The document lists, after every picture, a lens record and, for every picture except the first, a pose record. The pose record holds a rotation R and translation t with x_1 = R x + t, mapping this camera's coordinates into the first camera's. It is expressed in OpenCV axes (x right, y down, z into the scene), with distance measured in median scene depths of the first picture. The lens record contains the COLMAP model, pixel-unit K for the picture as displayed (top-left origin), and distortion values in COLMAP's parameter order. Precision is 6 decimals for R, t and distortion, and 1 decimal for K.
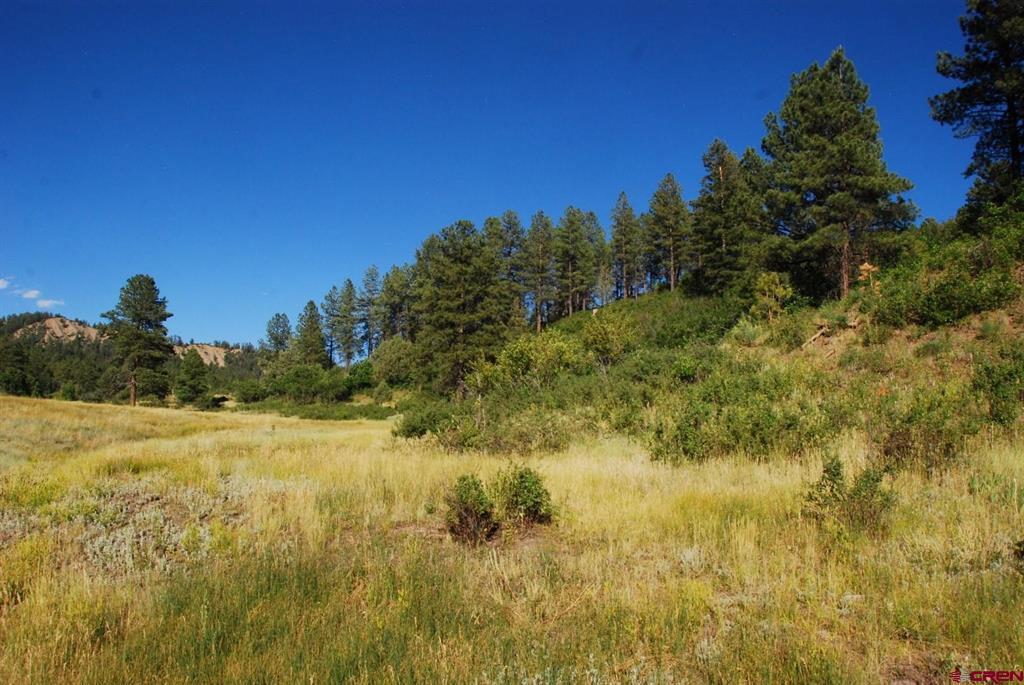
lens RADIAL K [[772.3, 0, 494.0], [0, 772.3, 359.2], [0, 0, 1]] dist [-0.165576, 0.103604]
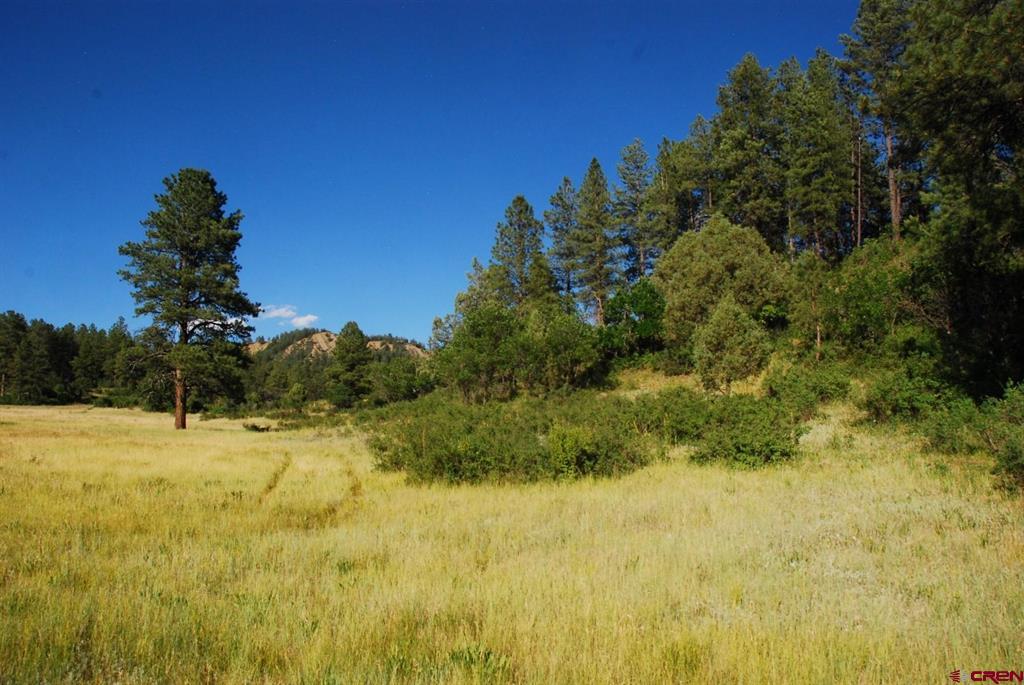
lens RADIAL K [[772.3, 0, 494.0], [0, 772.3, 359.2], [0, 0, 1]] dist [-0.165576, 0.103604]
pose [[0.942943, -0.059464, -0.327602, -0.088431], [0.060724, 0.998134, -0.006393, 0.030049], [0.327371, -0.013865, 0.944794, 0.475723]]
